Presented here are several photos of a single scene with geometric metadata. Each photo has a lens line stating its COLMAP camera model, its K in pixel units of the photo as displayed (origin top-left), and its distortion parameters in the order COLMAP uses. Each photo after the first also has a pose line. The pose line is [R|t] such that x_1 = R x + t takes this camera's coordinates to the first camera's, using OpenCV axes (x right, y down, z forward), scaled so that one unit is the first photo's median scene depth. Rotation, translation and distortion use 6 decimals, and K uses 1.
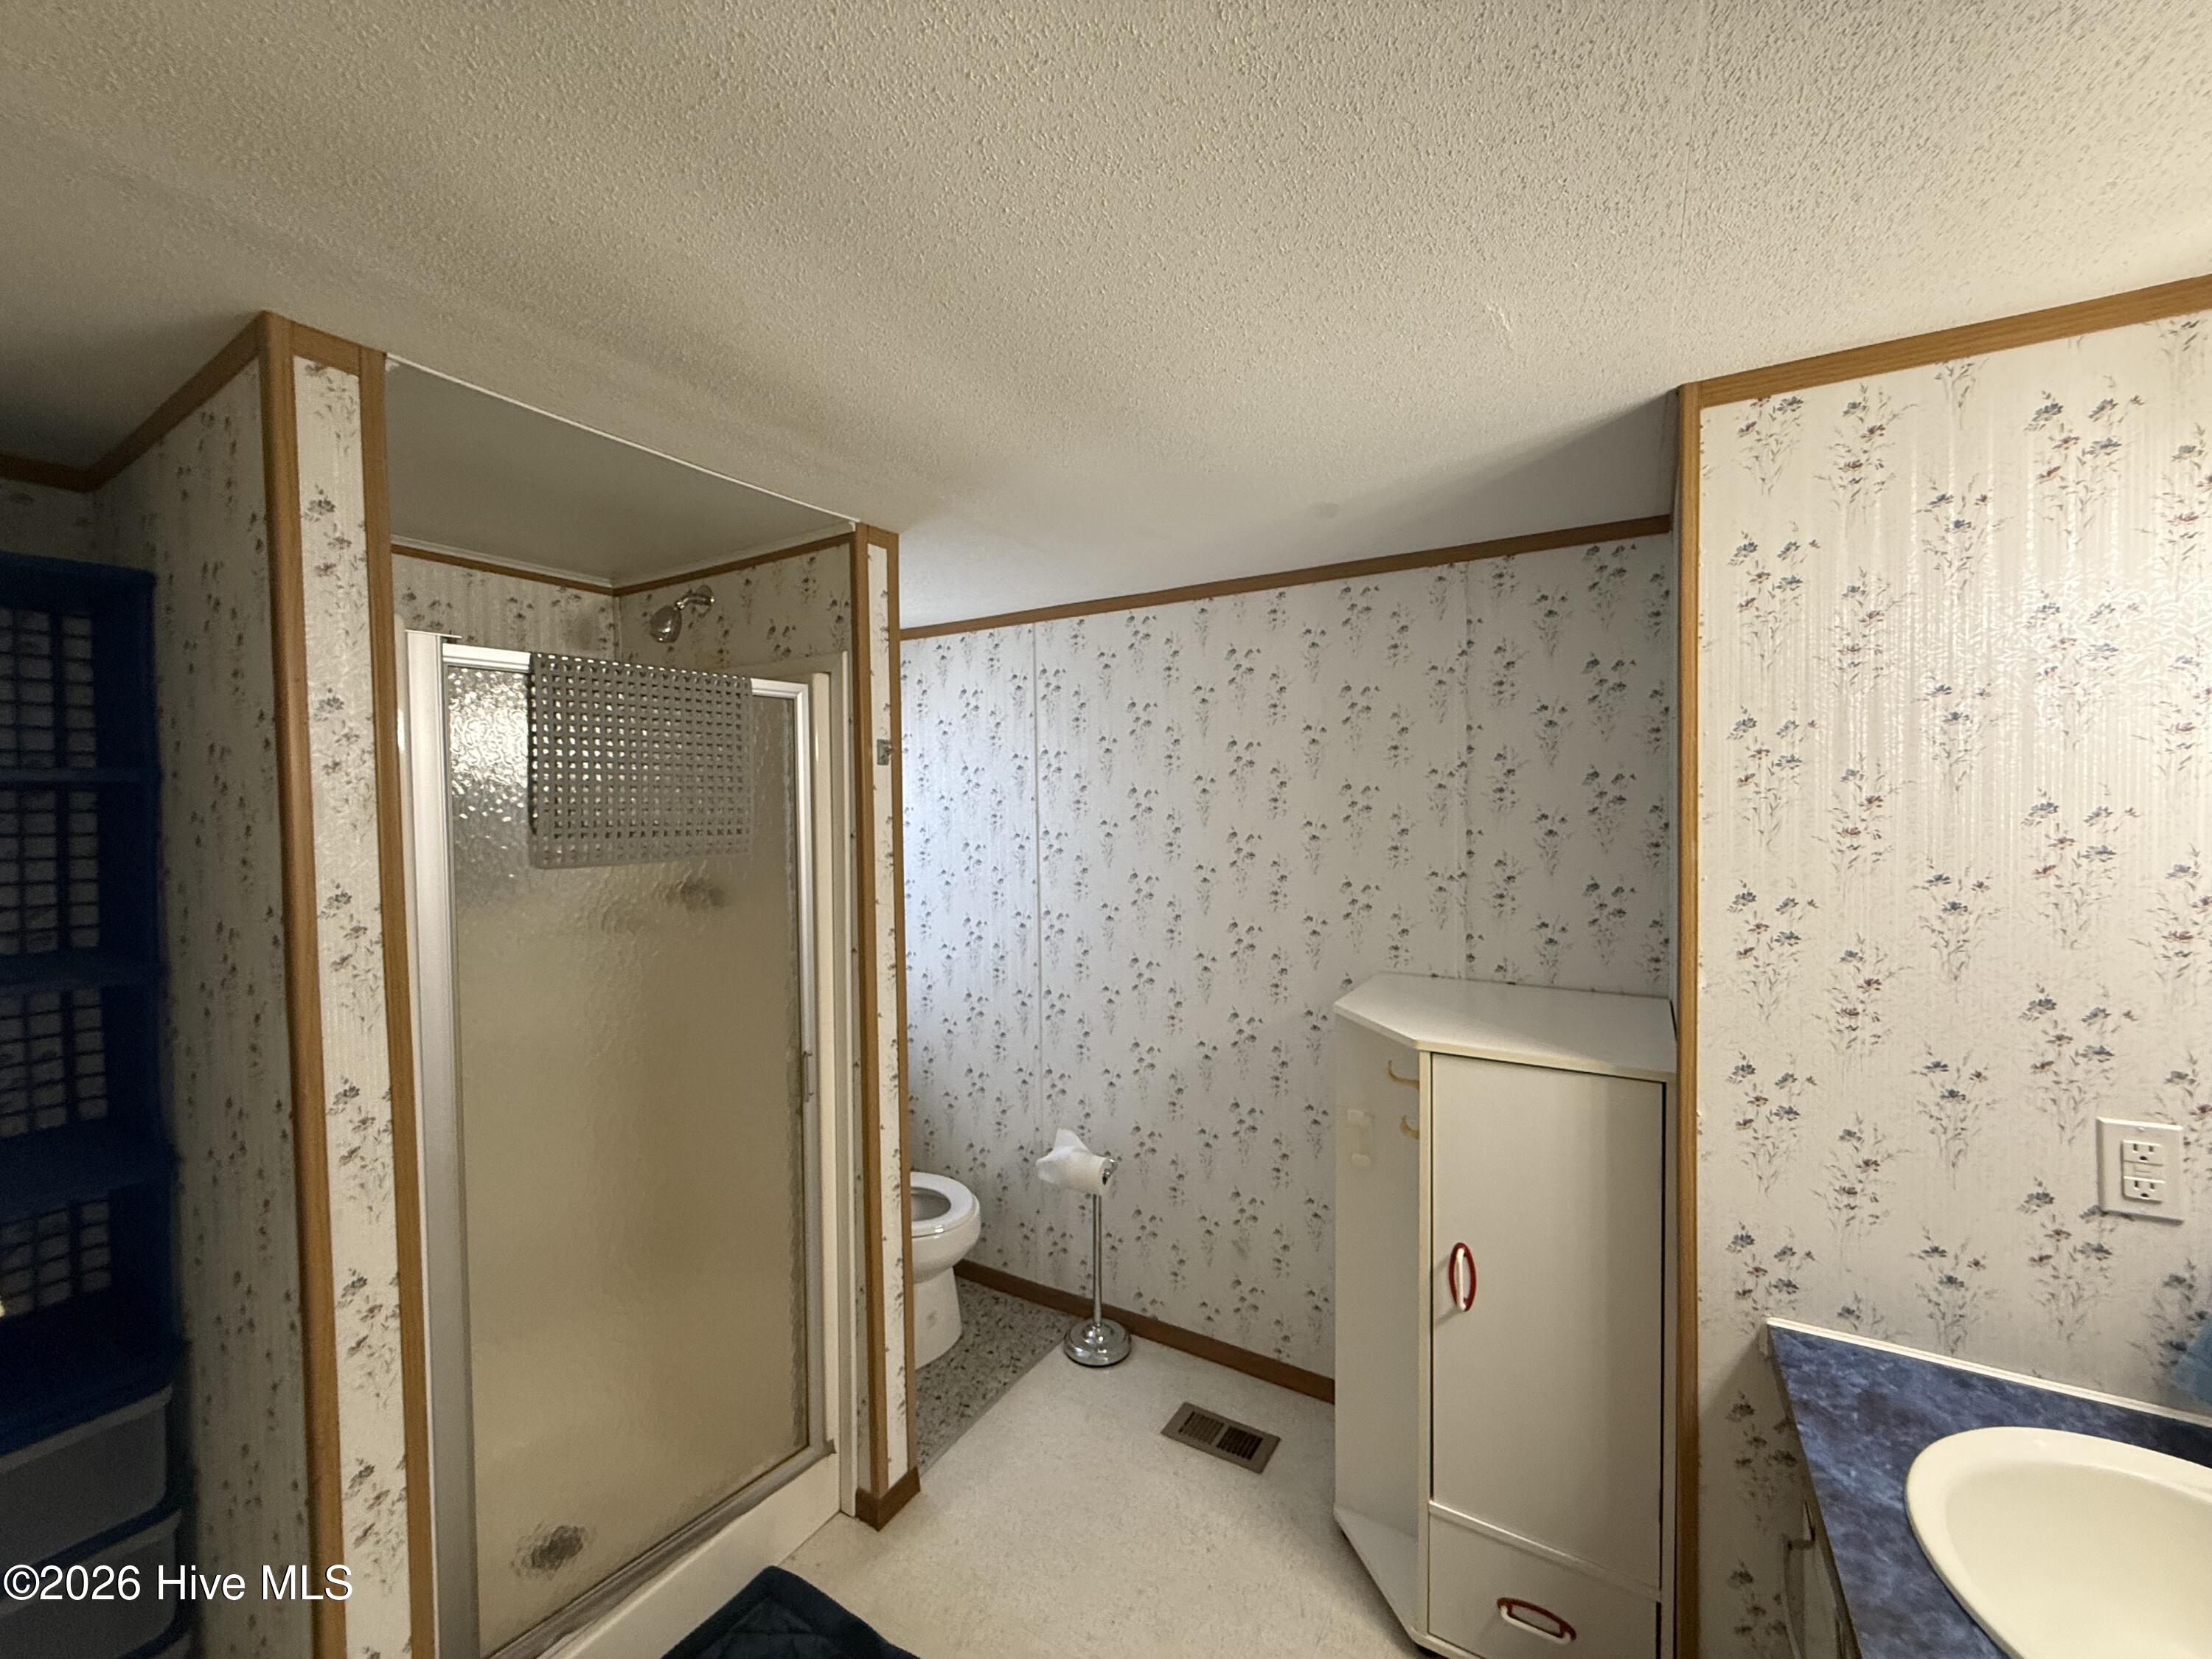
lens RADIAL K [[878.8, 0, 1107.8], [0, 878.8, 828.9], [0, 0, 1]] dist [0.000064, 0.000018]
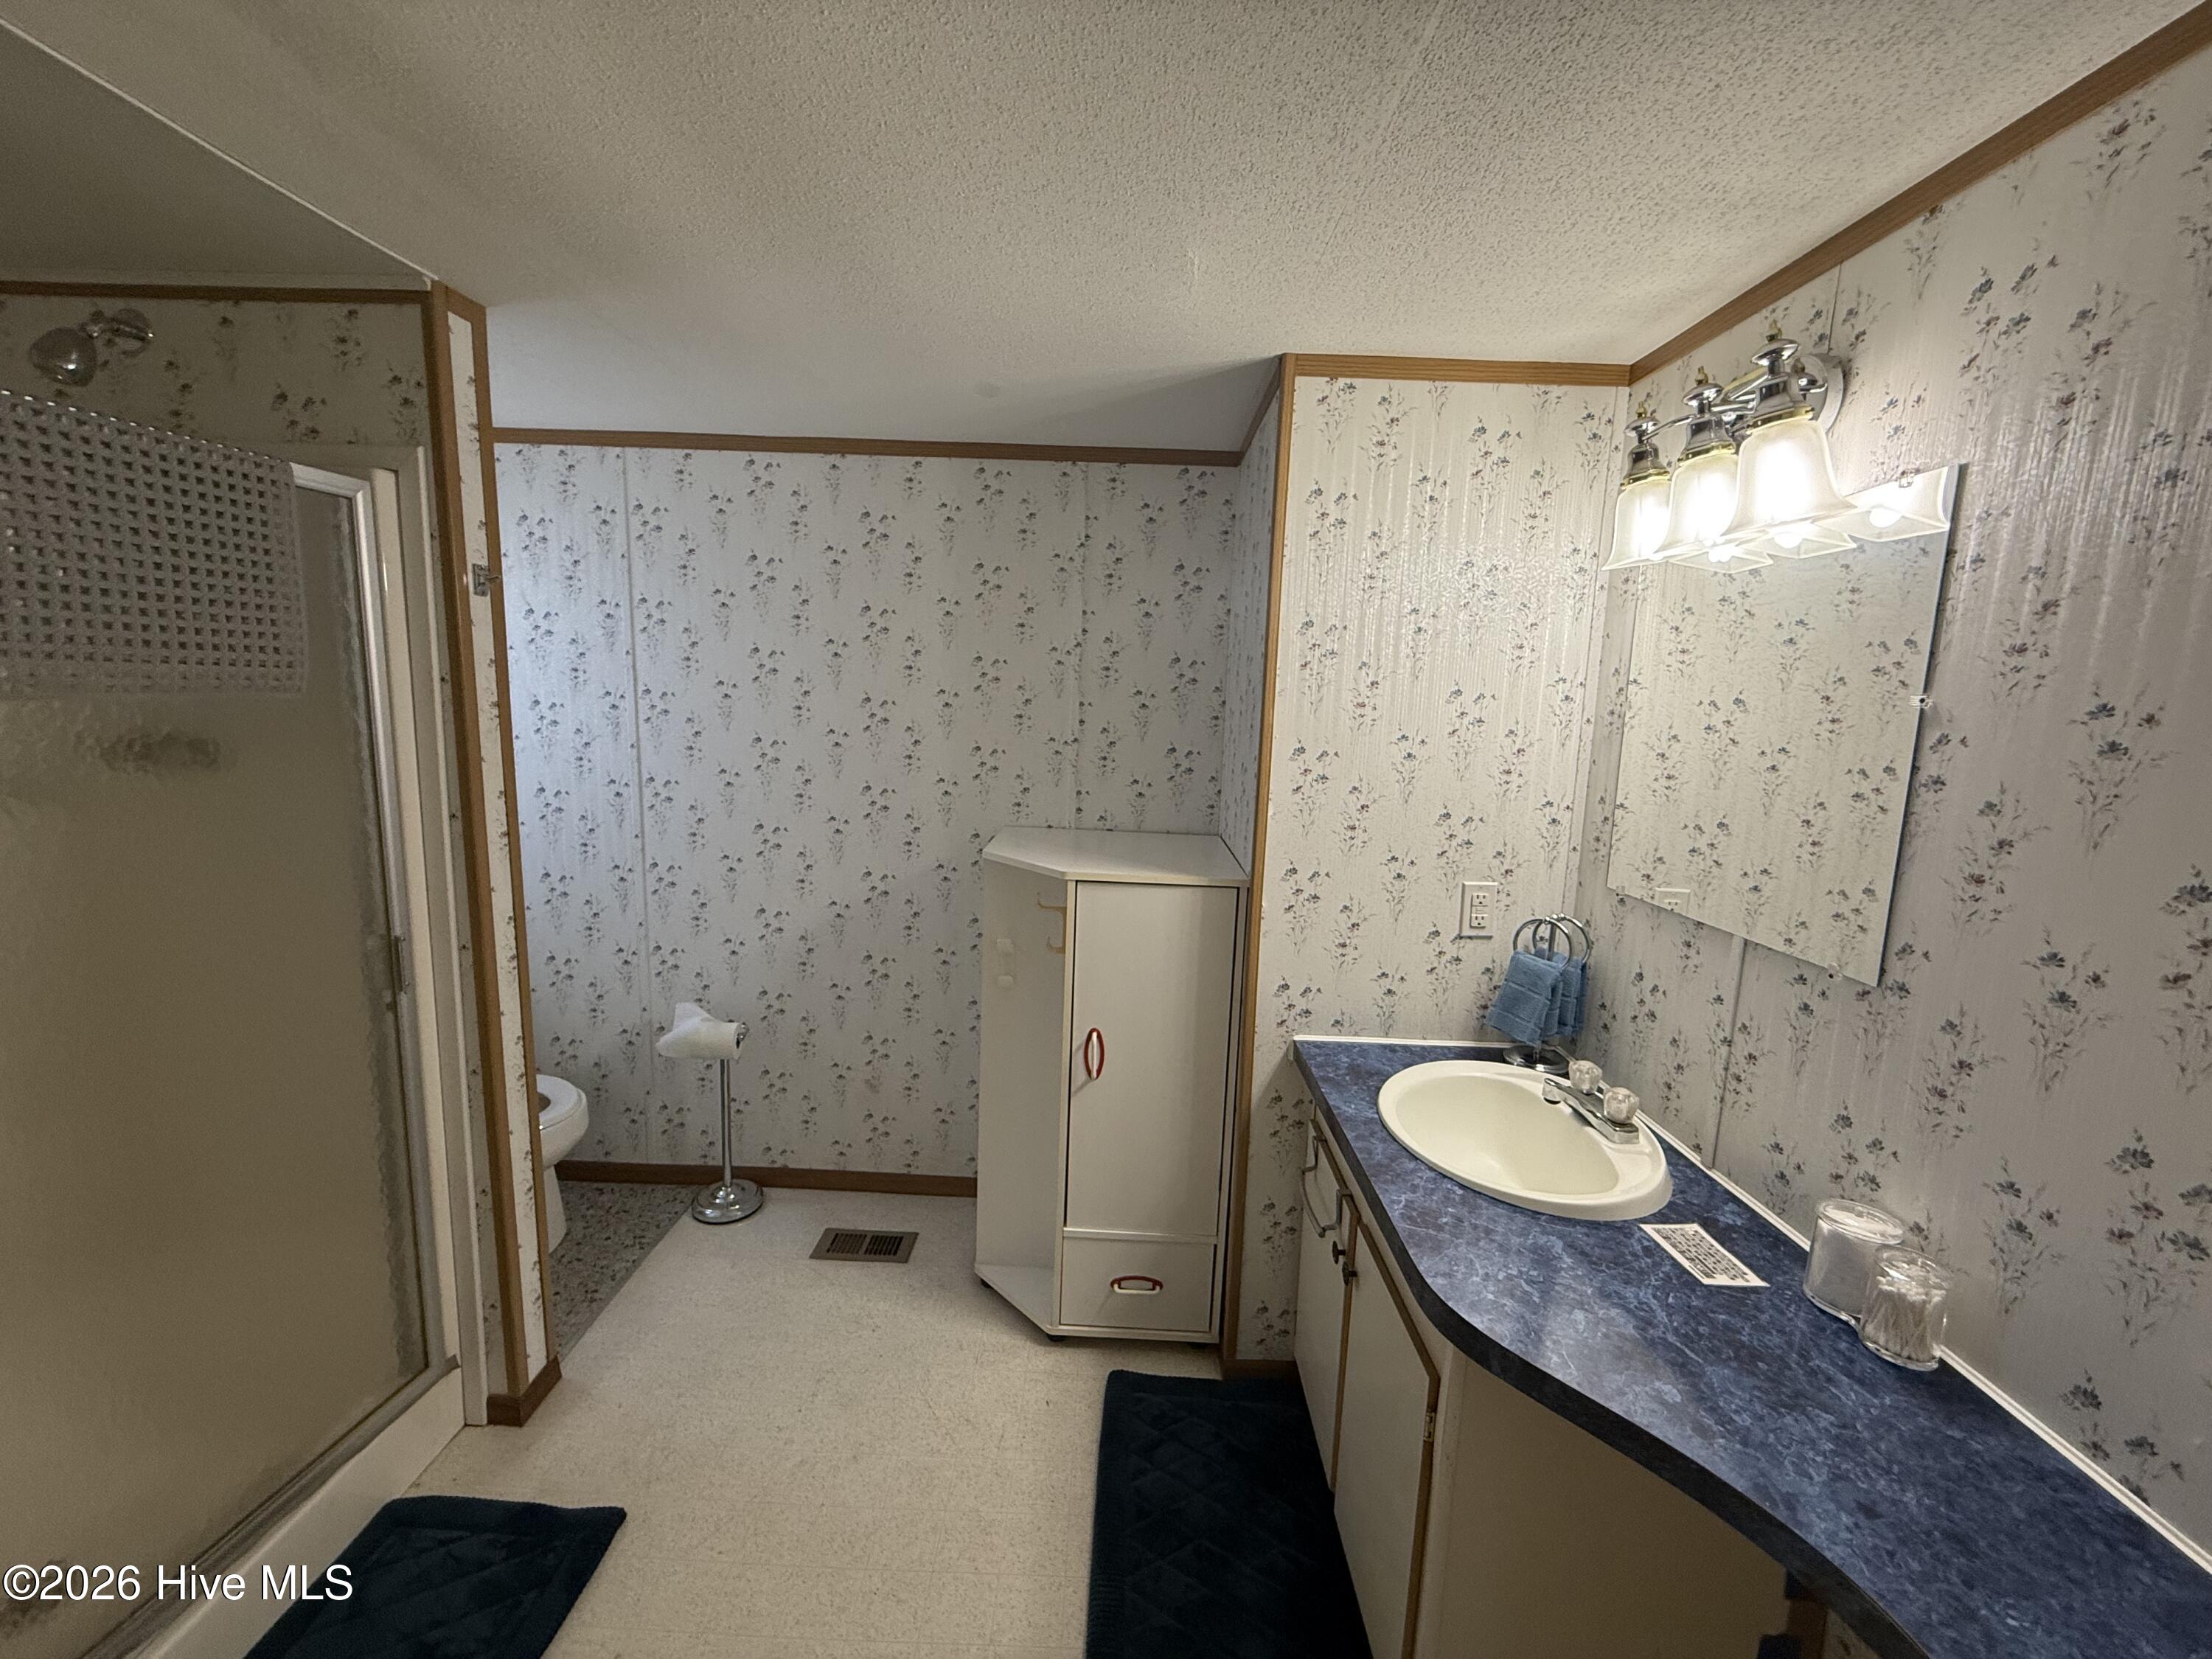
lens RADIAL K [[878.8, 0, 1100.9], [0, 878.8, 830.2], [0, 0, 1]] dist [0.000064, 0.000018]
pose [[0.866259, -0.035795, 0.498311, -0.171220], [-0.030789, 0.991709, 0.124761, 0.026393], [-0.498645, -0.123417, 0.857975, -0.042229]]
